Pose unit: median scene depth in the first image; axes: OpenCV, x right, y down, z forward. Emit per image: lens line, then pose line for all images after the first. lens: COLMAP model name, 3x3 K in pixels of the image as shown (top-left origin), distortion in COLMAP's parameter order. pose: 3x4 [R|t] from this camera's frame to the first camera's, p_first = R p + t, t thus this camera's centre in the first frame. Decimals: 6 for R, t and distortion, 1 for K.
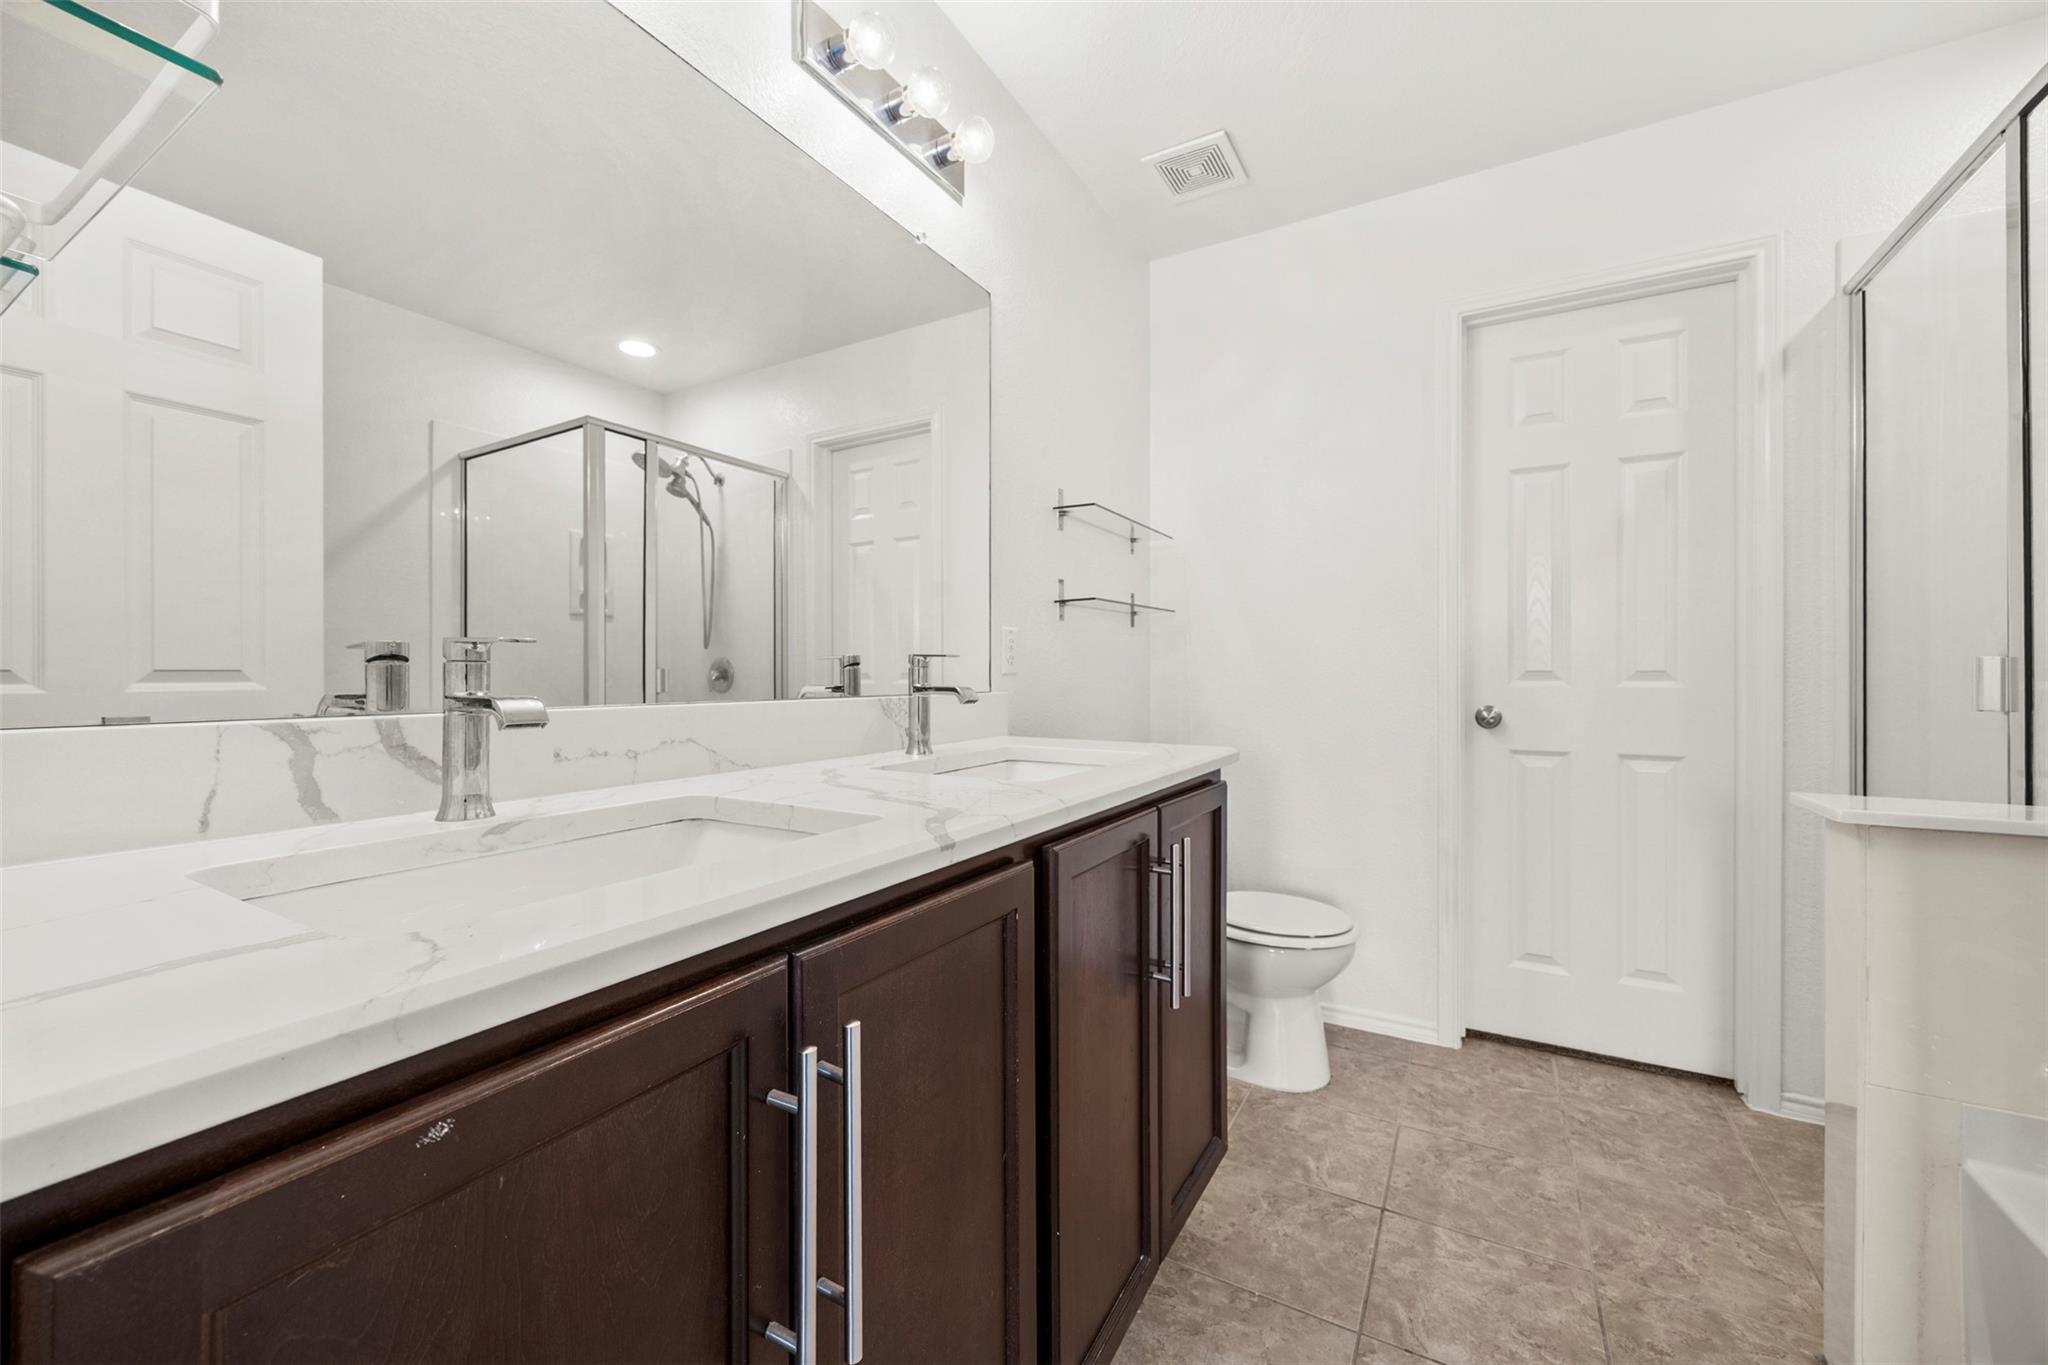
lens RADIAL K [[788.4, 0, 1034.4], [0, 788.4, 679.8], [0, 0, 1]] dist [-0.013607, -0.000080]
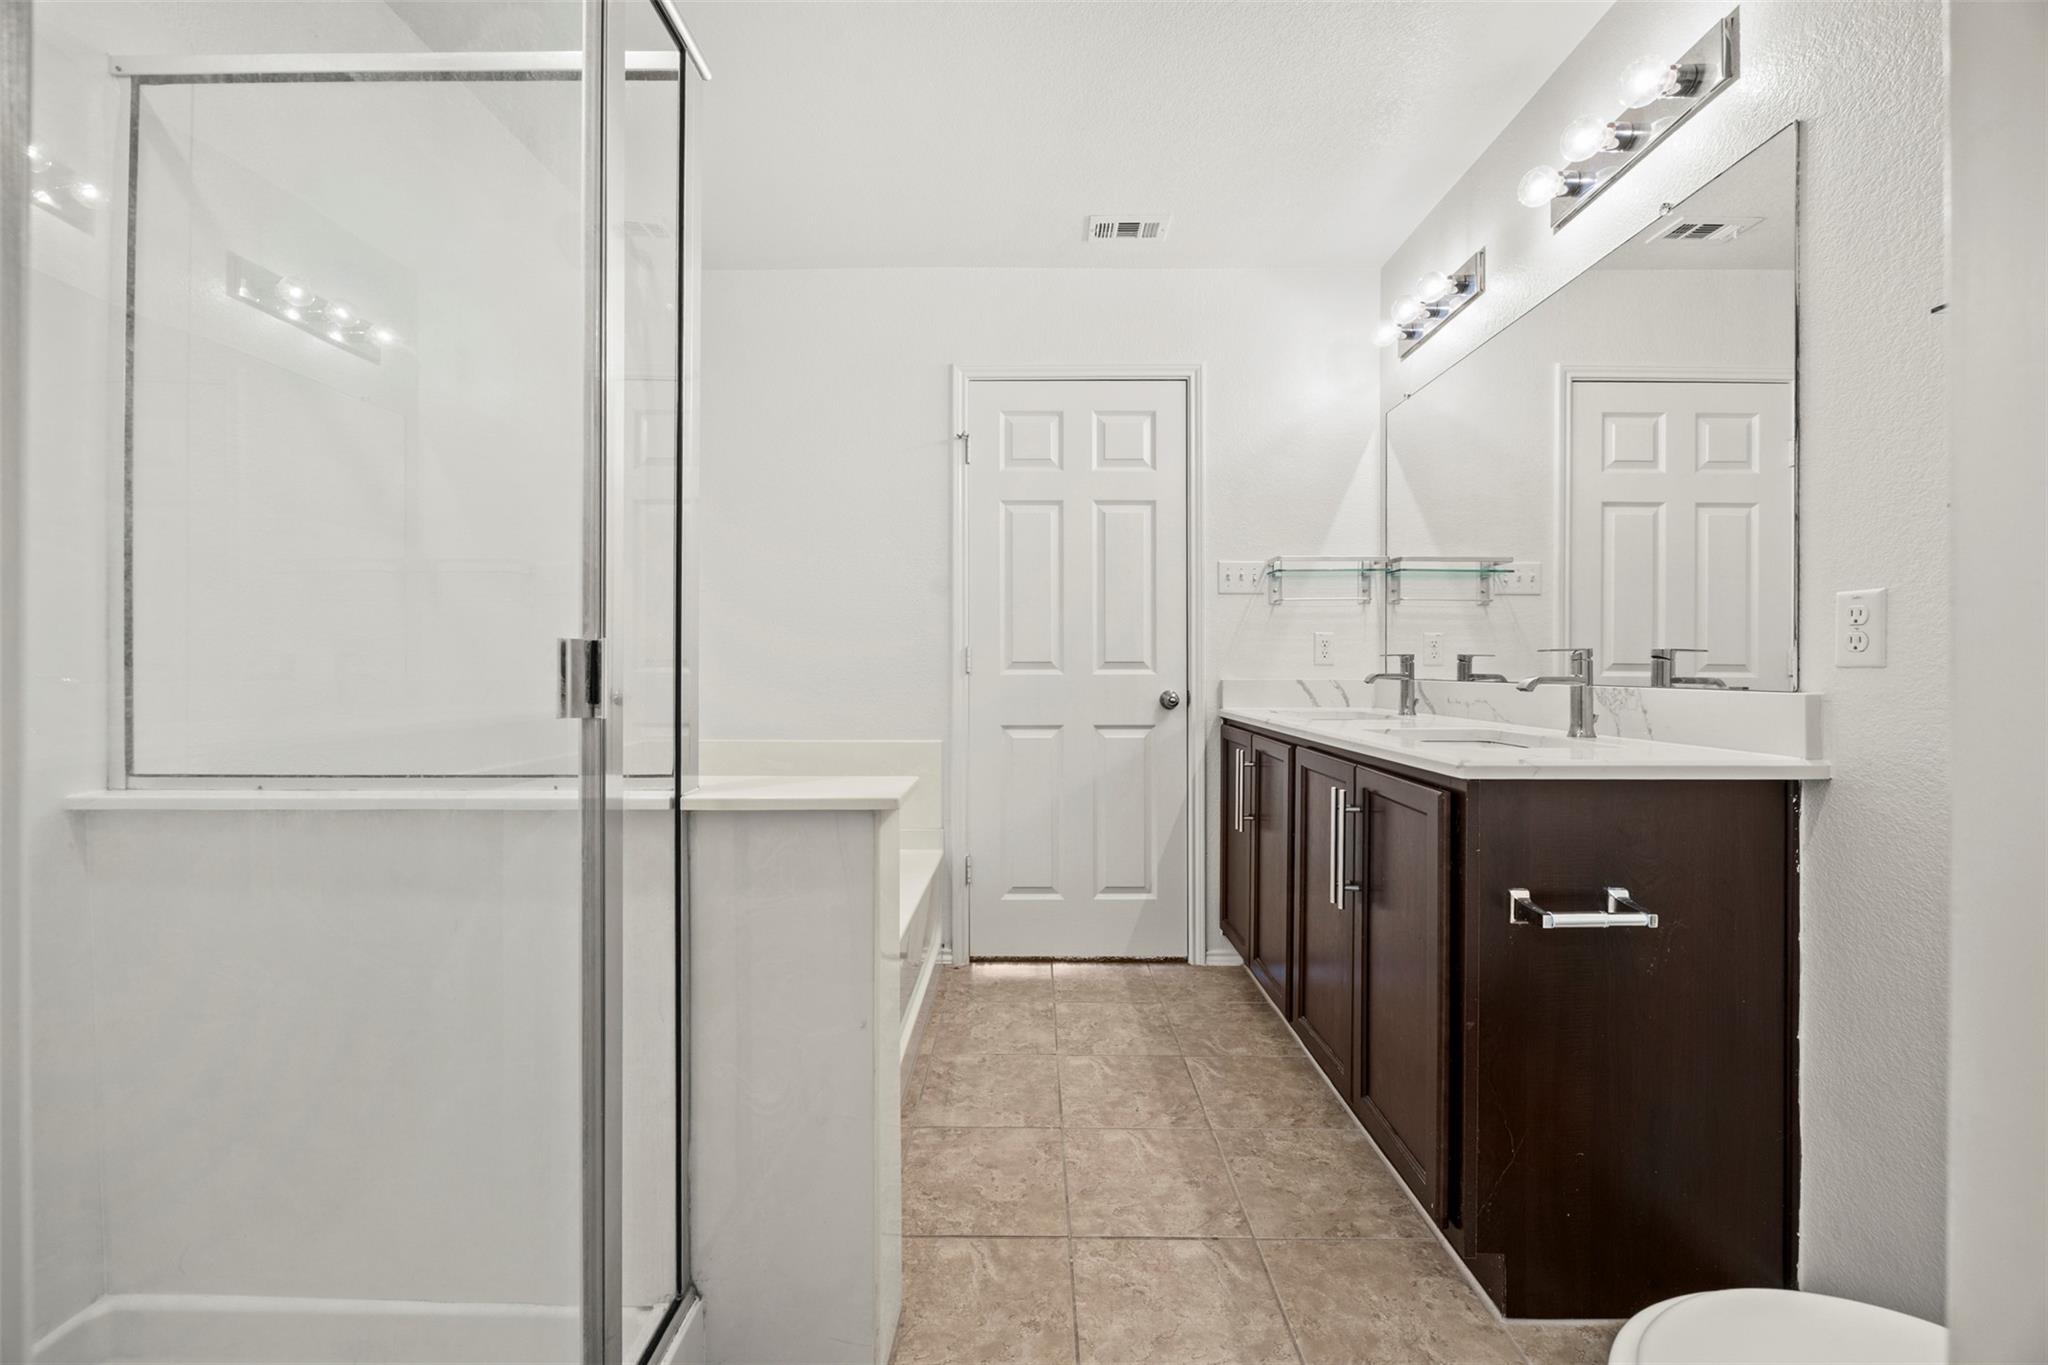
lens RADIAL K [[788.4, 0, 1023.7], [0, 788.4, 663.9], [0, 0, 1]] dist [-0.013607, -0.000080]
pose [[-0.875358, 0.009299, -0.483387, 1.225719], [0.002366, 0.999885, 0.014950, -0.038475], [0.483470, 0.011943, -0.875279, 1.773005]]
